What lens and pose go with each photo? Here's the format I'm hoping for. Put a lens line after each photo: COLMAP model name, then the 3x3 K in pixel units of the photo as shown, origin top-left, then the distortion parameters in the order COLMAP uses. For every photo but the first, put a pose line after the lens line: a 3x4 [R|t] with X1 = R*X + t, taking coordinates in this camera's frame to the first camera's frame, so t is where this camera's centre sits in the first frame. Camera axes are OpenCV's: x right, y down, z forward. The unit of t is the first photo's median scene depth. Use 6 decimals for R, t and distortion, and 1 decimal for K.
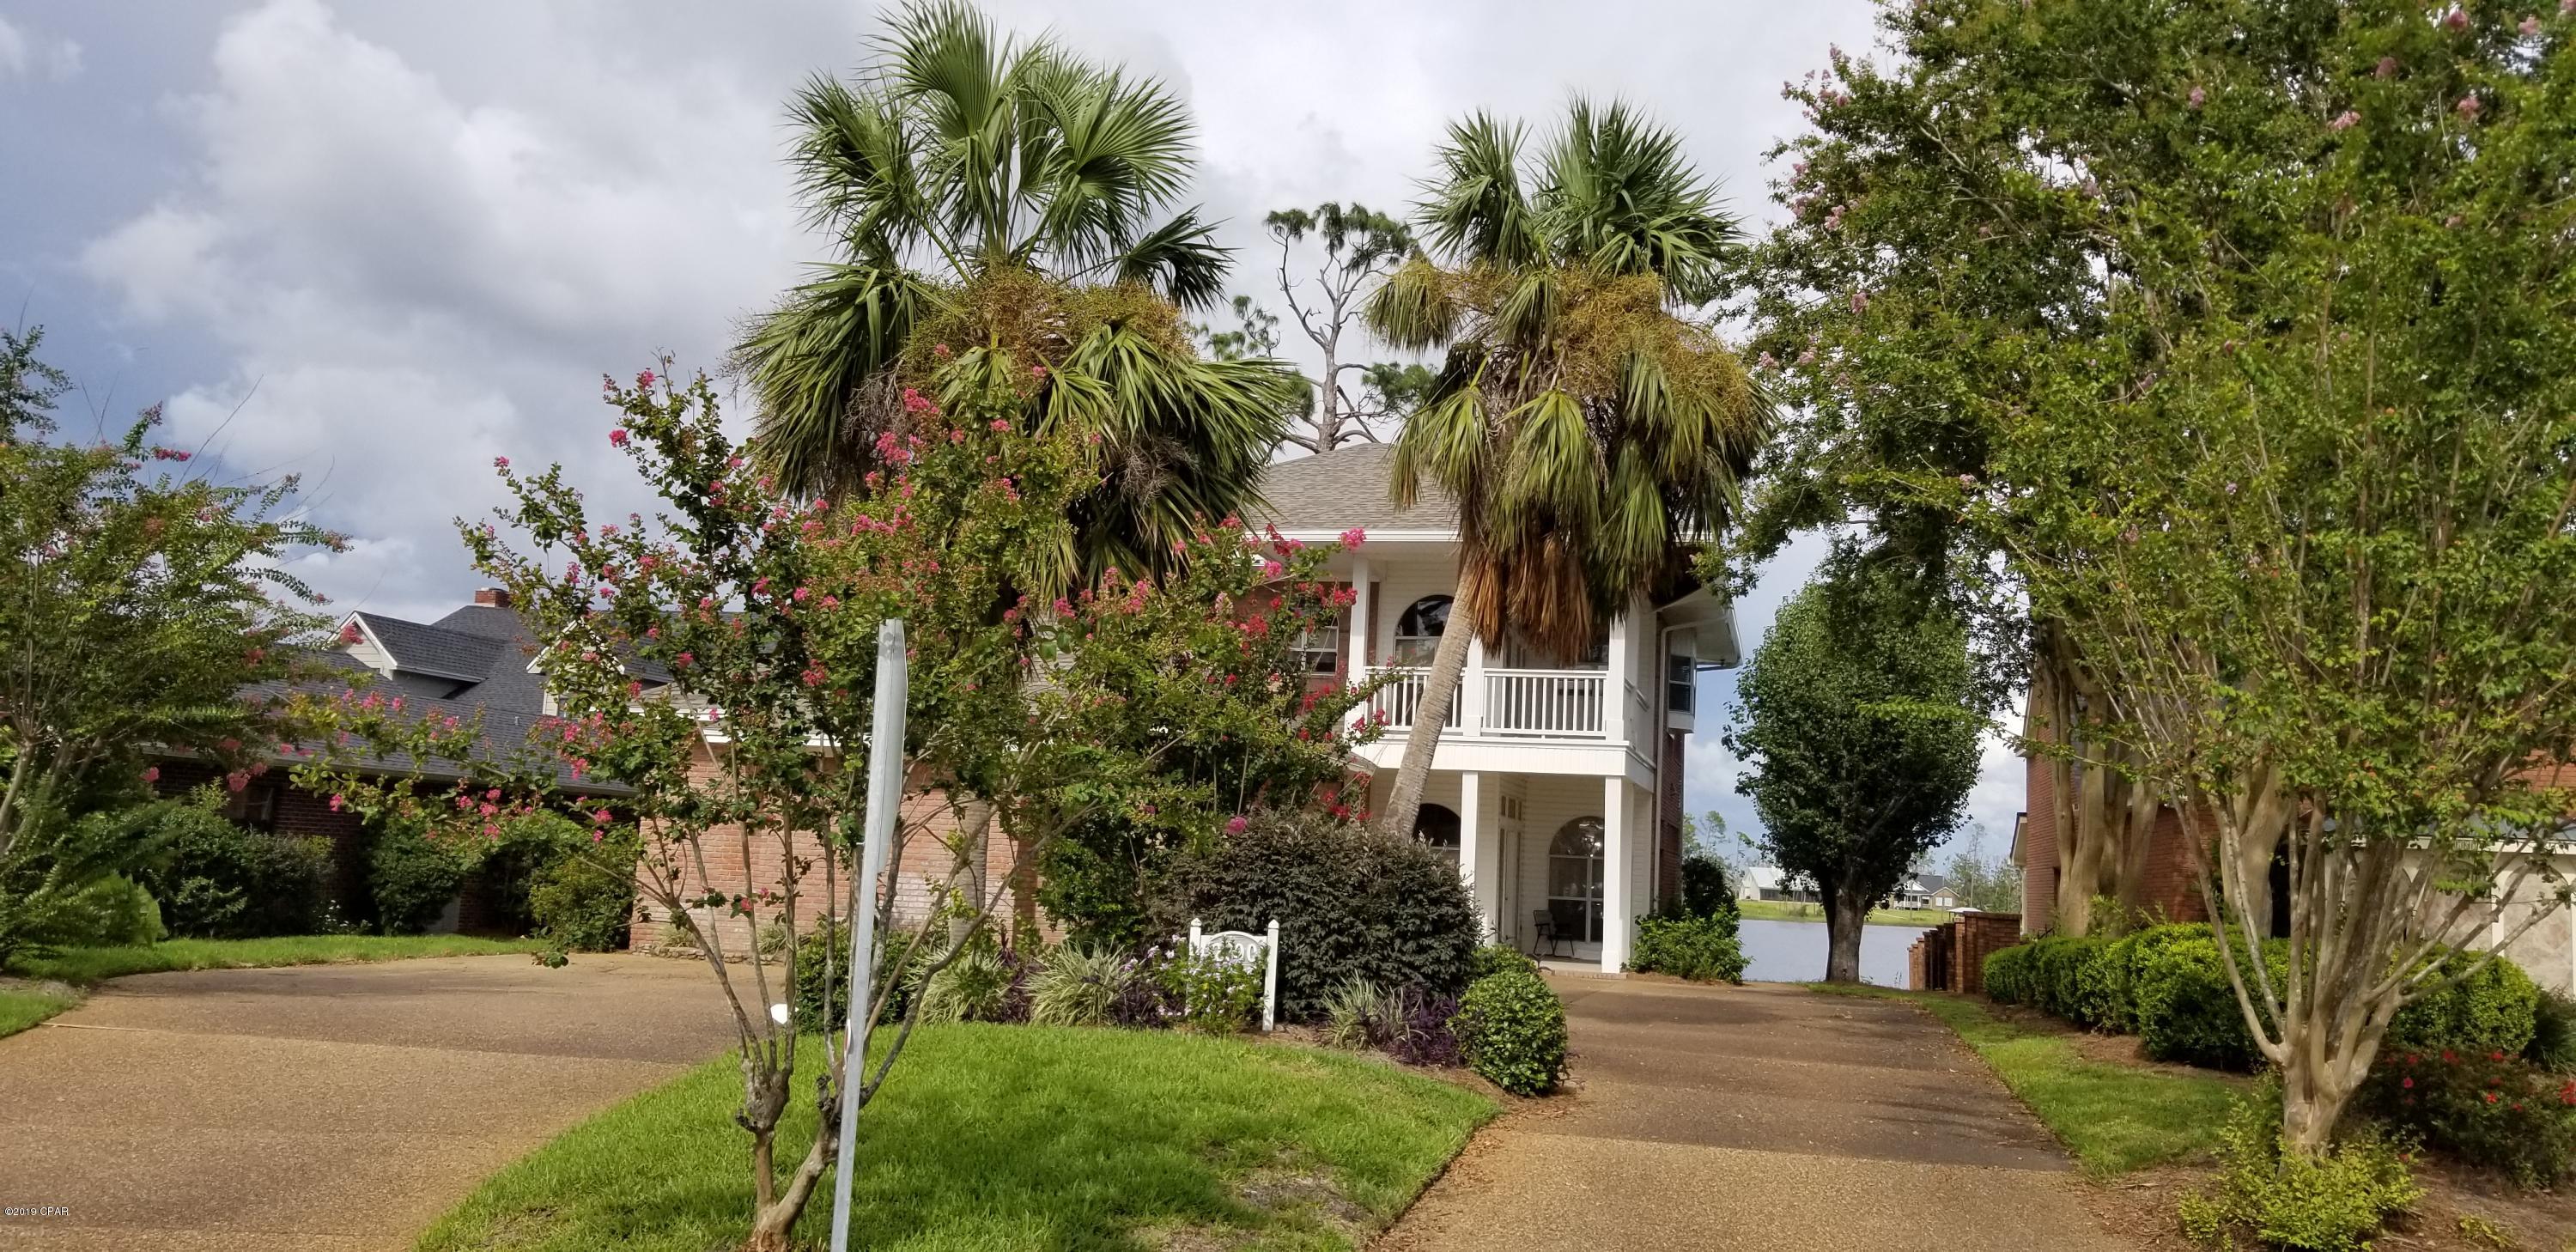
lens RADIAL K [[2097.5, 0, 1329.5], [0, 2097.5, 644.9], [0, 0, 1]] dist [0.125078, -0.271384]
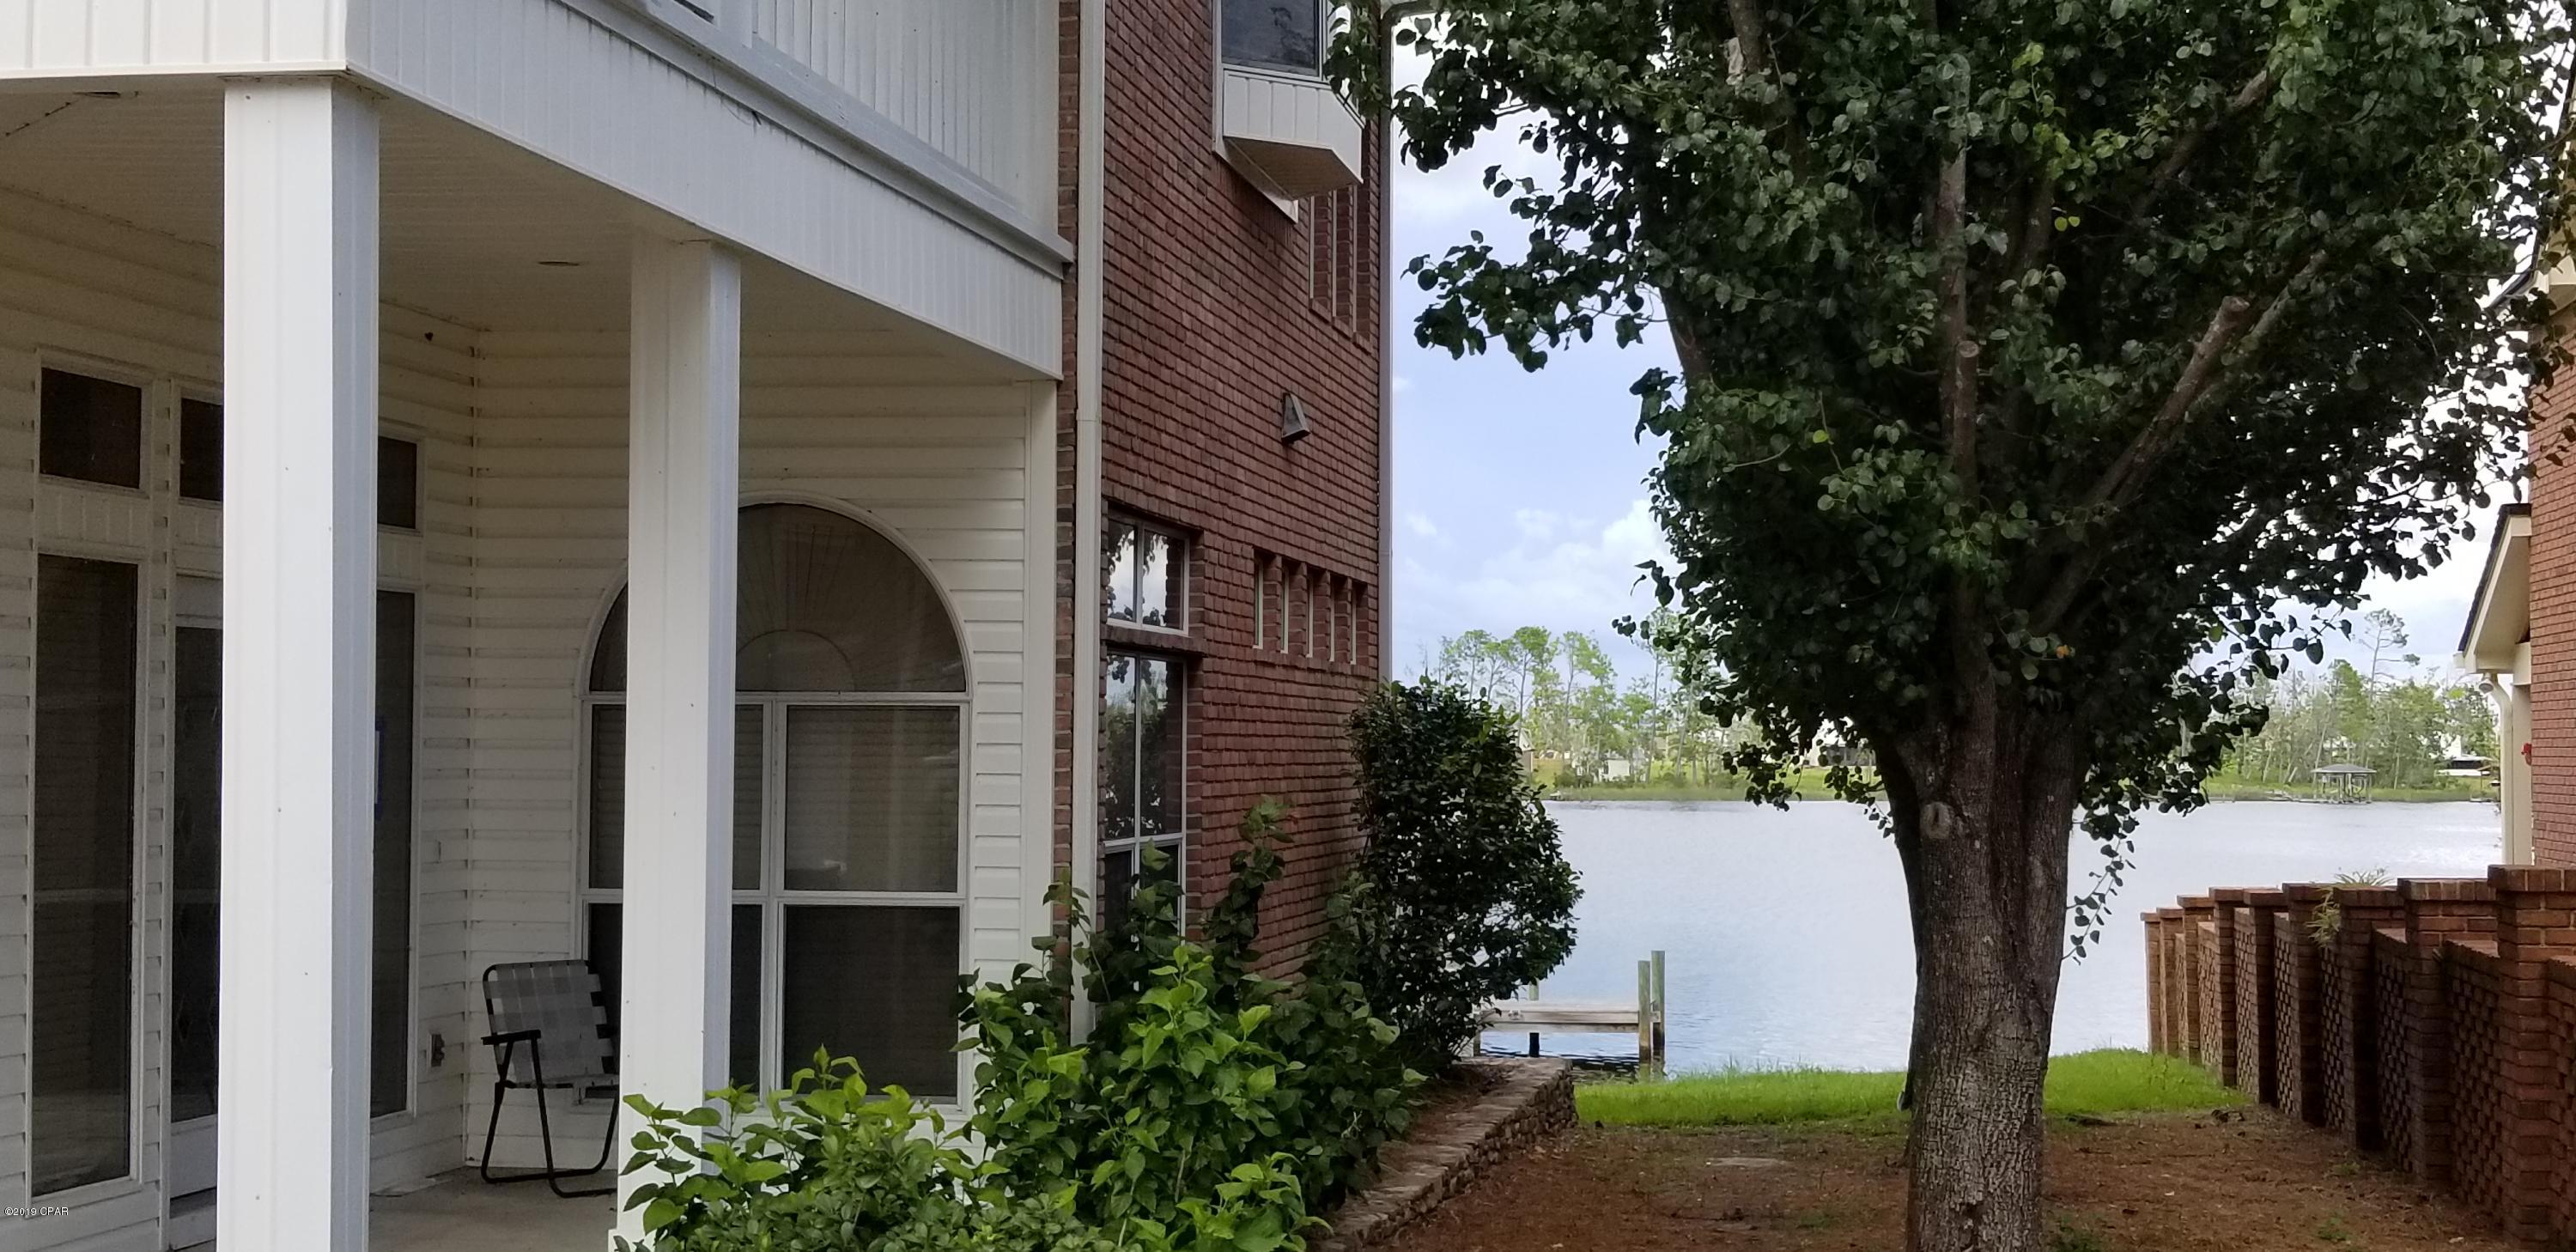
lens RADIAL K [[3335.6, 0, 1248.0], [0, 3335.6, 688.5], [0, 0, 1]] dist [0.111371, -0.050057]
pose [[0.998897, -0.038115, 0.027428, 0.355057], [0.035481, 0.995235, 0.090823, 0.156689], [-0.030759, -0.089750, 0.995489, 1.457178]]
